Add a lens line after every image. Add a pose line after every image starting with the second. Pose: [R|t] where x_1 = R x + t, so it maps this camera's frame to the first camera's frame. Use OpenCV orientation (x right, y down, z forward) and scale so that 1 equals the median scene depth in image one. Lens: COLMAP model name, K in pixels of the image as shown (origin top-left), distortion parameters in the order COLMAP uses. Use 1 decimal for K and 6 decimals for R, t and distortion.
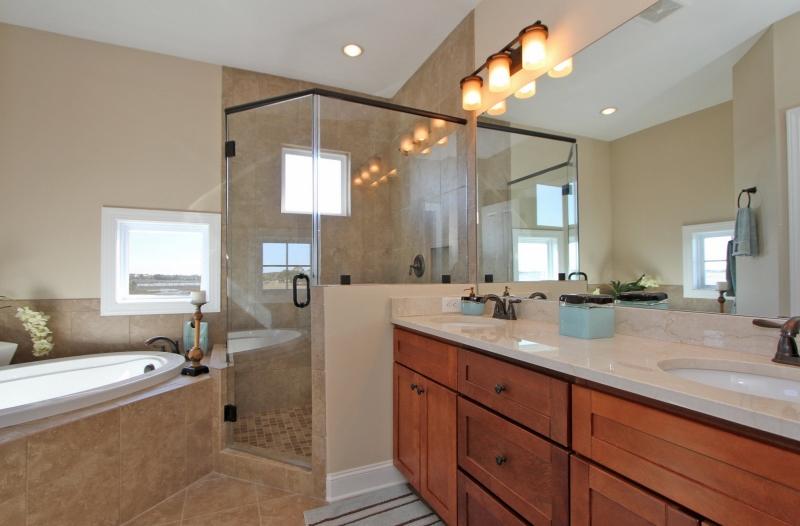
lens RADIAL K [[389.7, 0, 400.7], [0, 389.7, 270.2], [0, 0, 1]] dist [-0.000076, 0.000024]
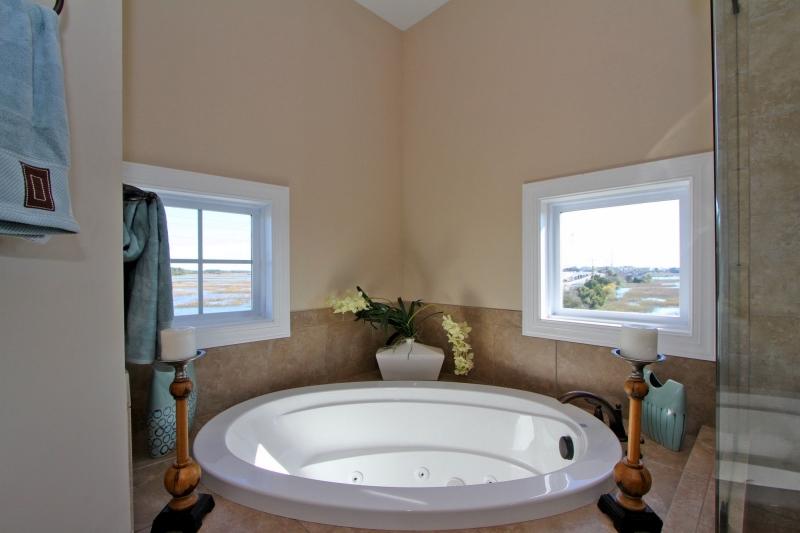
lens RADIAL K [[367.8, 0, 398.8], [0, 367.8, 273.5], [0, 0, 1]] dist [-0.018611, -0.000296]
pose [[0.357128, 0.007255, -0.934027, -0.217439], [0.017142, 0.999751, 0.014320, -0.010825], [0.933898, -0.021125, 0.356914, 0.548756]]
